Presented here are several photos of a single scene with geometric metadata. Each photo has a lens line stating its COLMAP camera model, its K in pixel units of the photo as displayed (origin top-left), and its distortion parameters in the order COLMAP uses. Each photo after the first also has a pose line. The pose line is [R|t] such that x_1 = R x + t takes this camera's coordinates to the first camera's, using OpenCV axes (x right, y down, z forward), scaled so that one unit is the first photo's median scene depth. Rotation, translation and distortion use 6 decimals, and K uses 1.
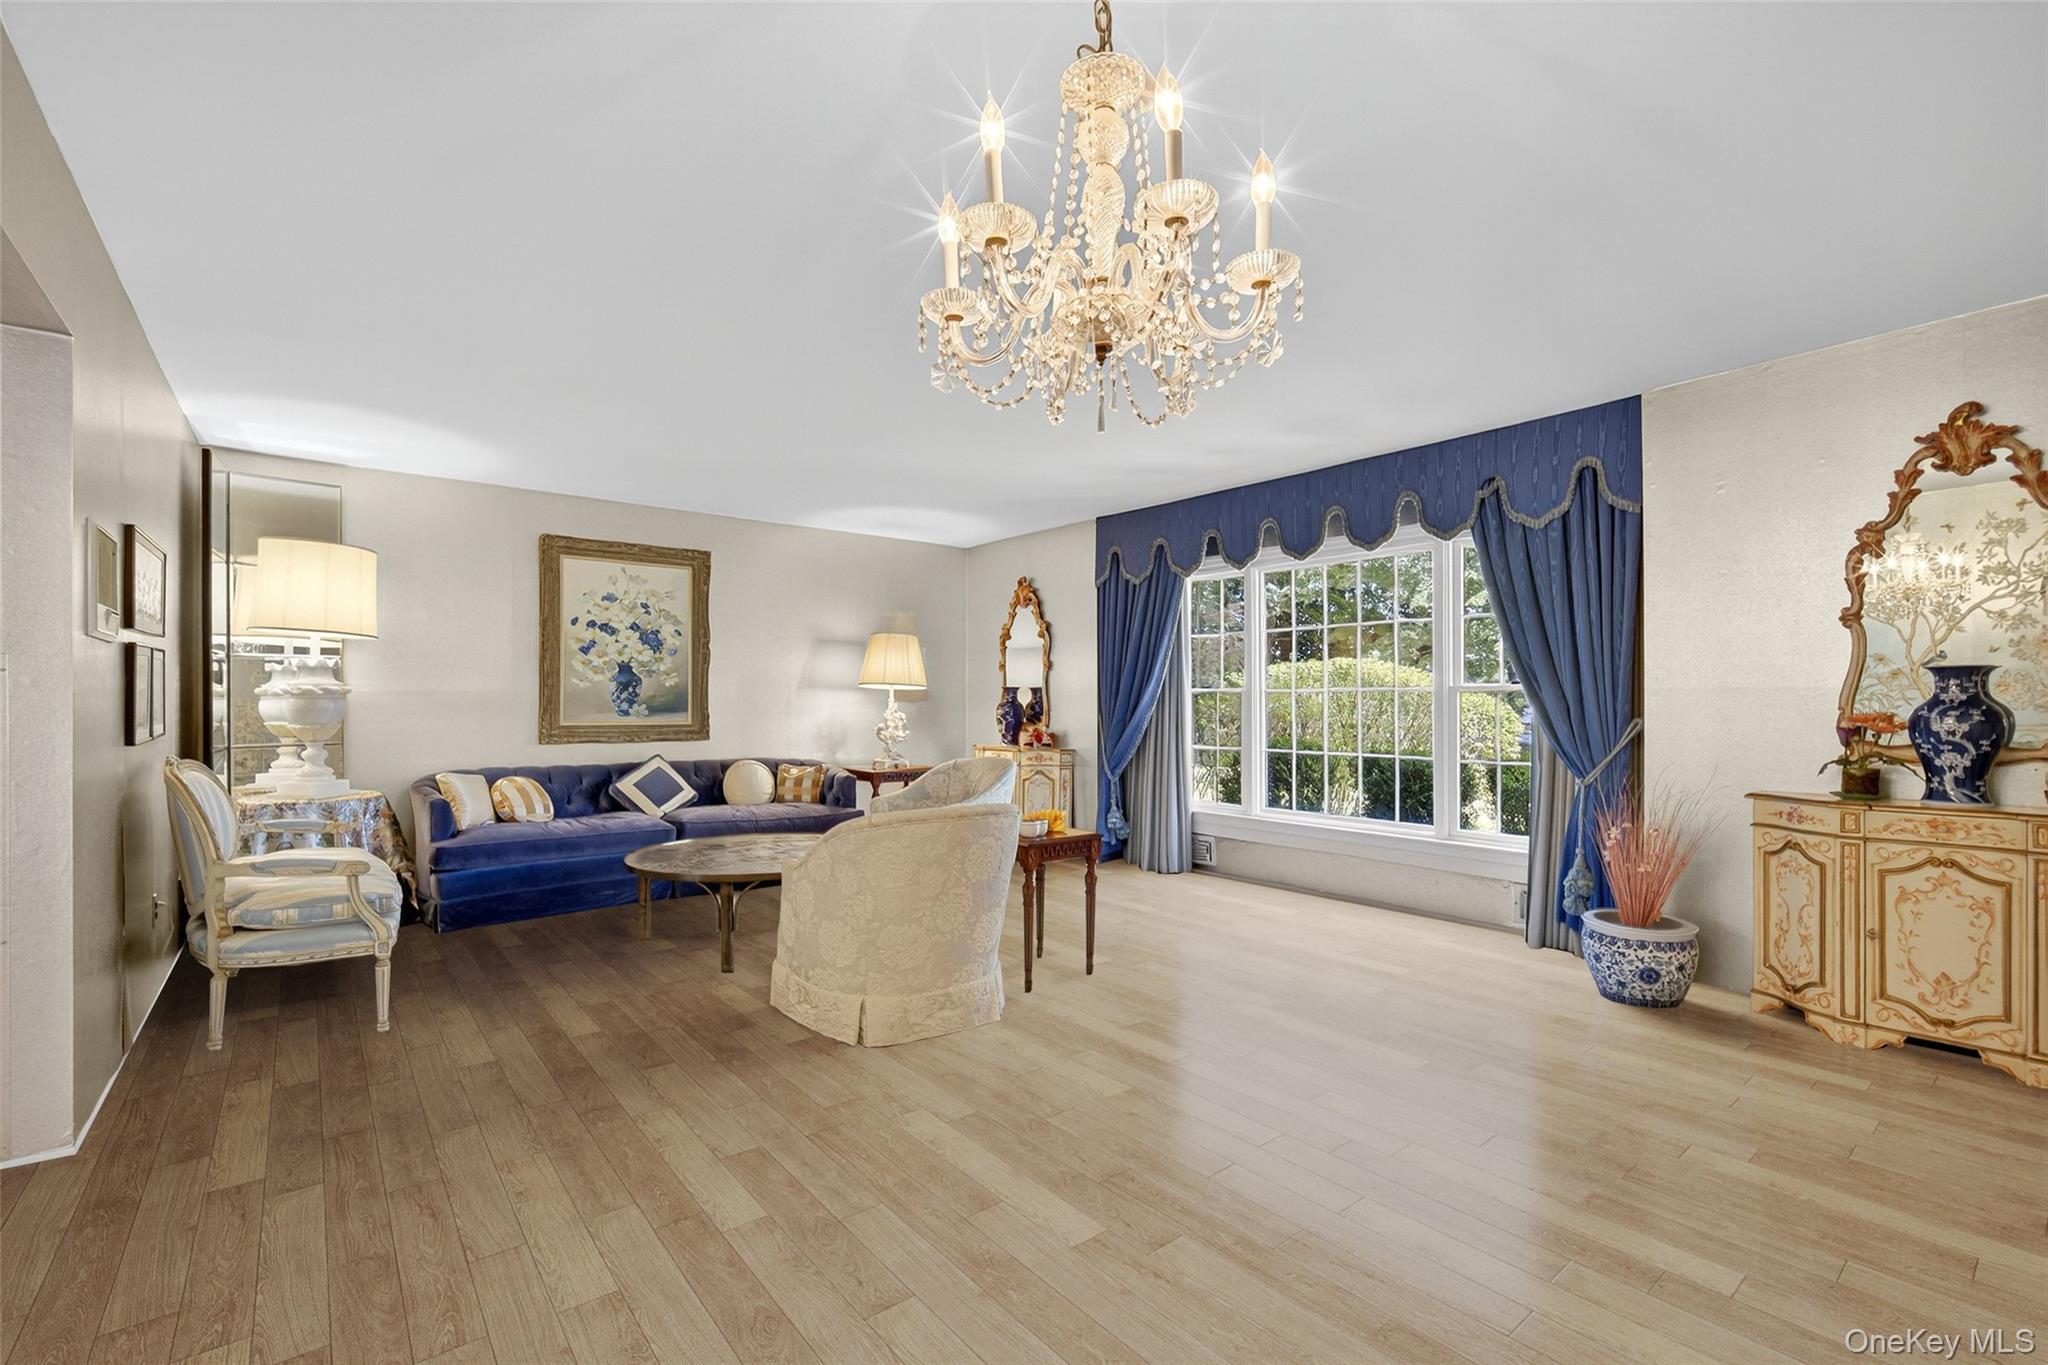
lens RADIAL K [[897.5, 0, 1031.8], [0, 897.5, 700.1], [0, 0, 1]] dist [0.000203, -0.000052]
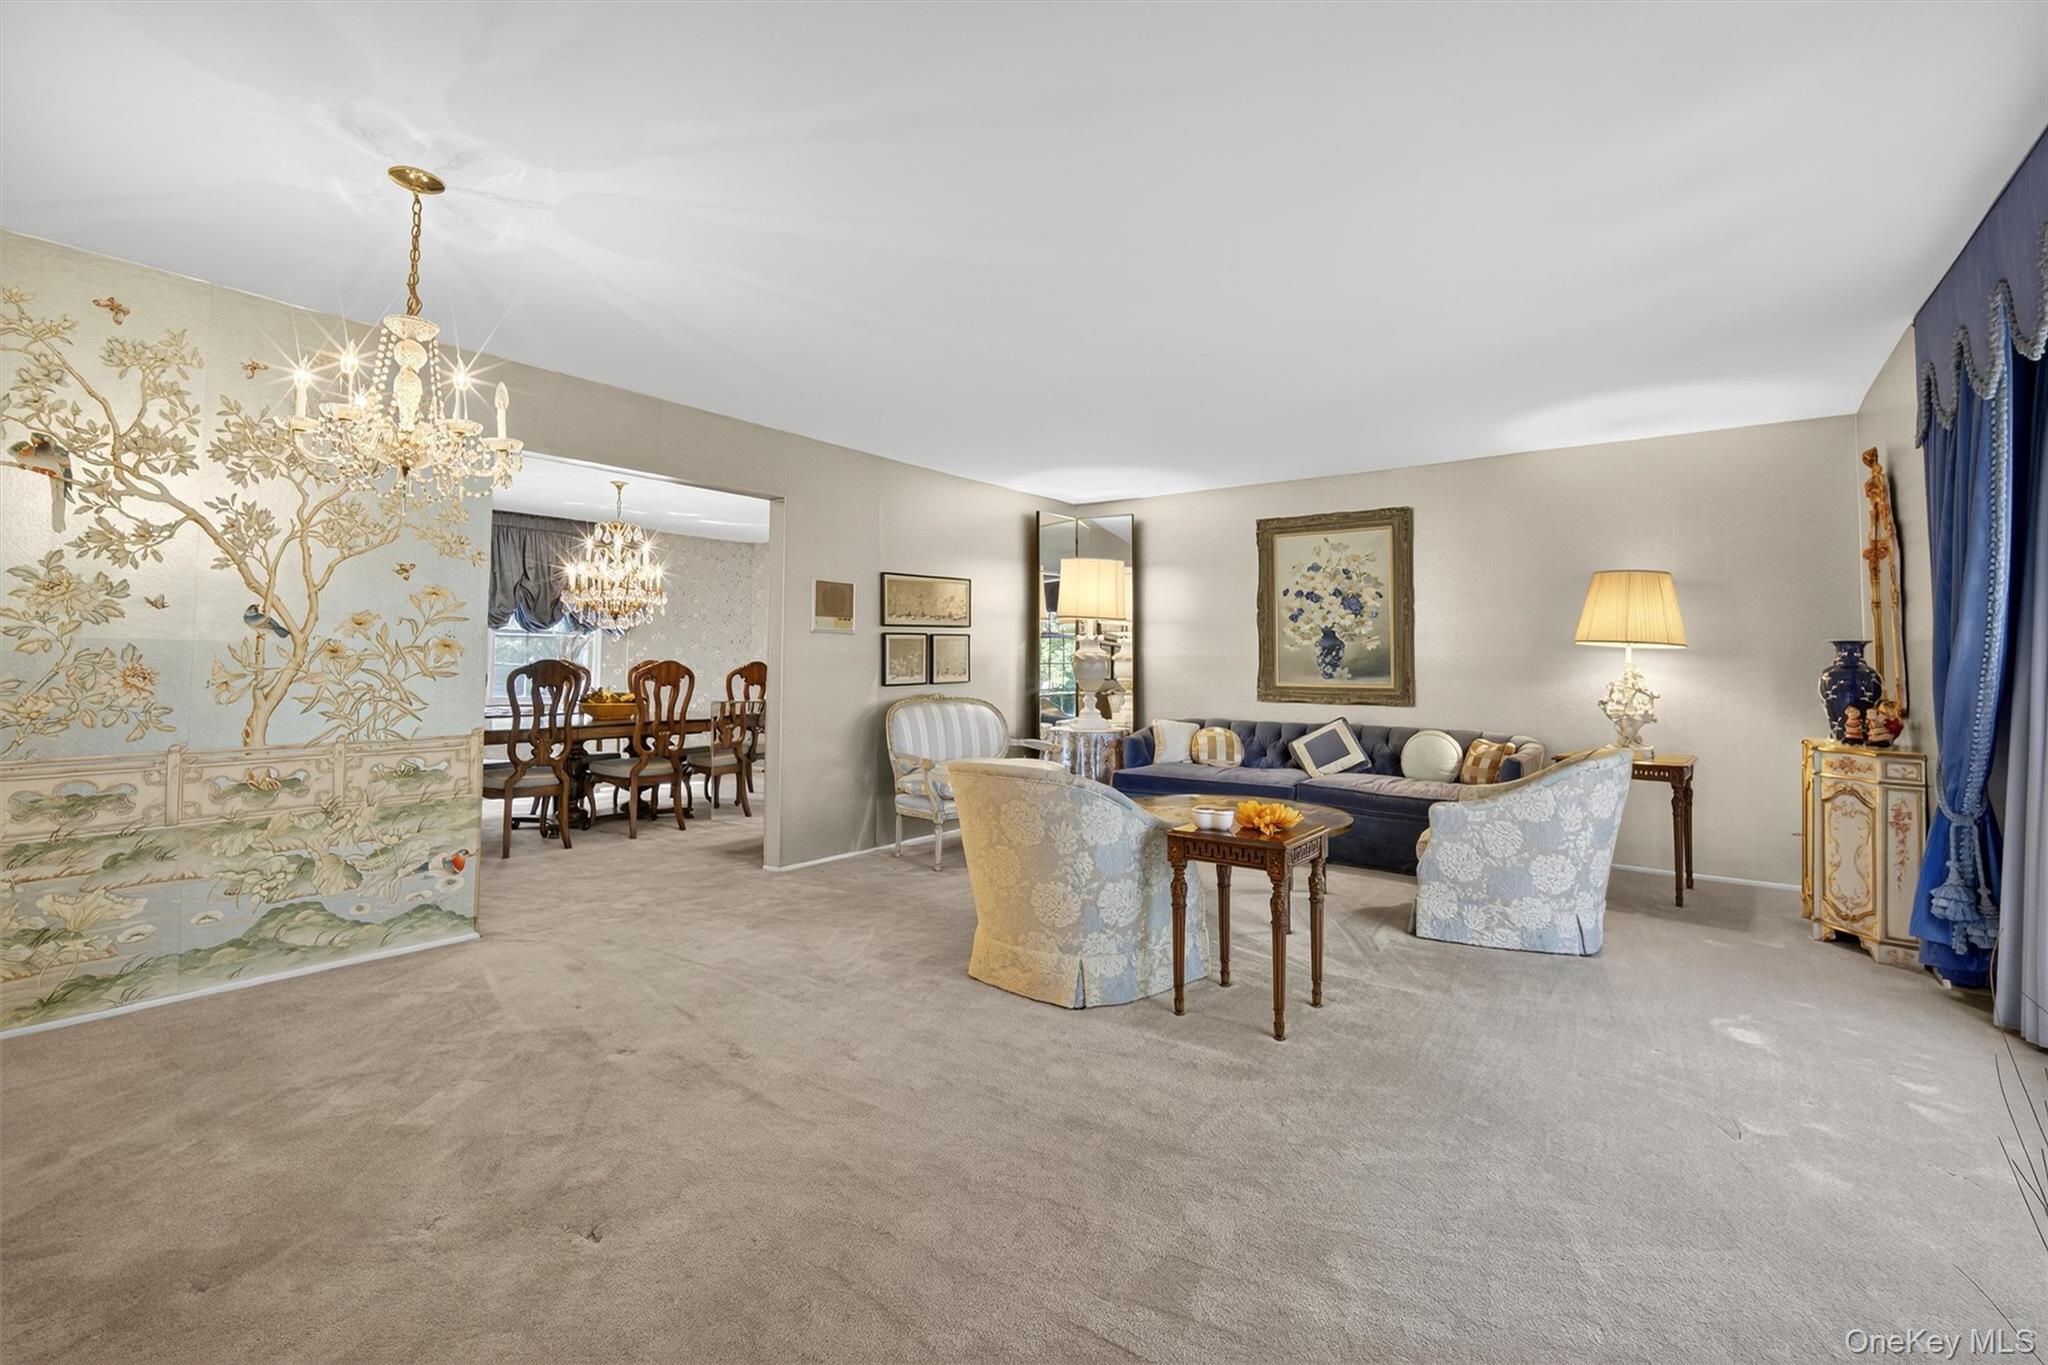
lens RADIAL K [[918.0, 0, 1034.1], [0, 918.0, 608.9], [0, 0, 1]] dist [-0.000511, 0.000071]
pose [[0.271982, -0.054321, -0.960768, 0.487373], [-0.002414, 0.998364, -0.057130, -0.001655], [0.962299, 0.017857, 0.271405, 0.380795]]
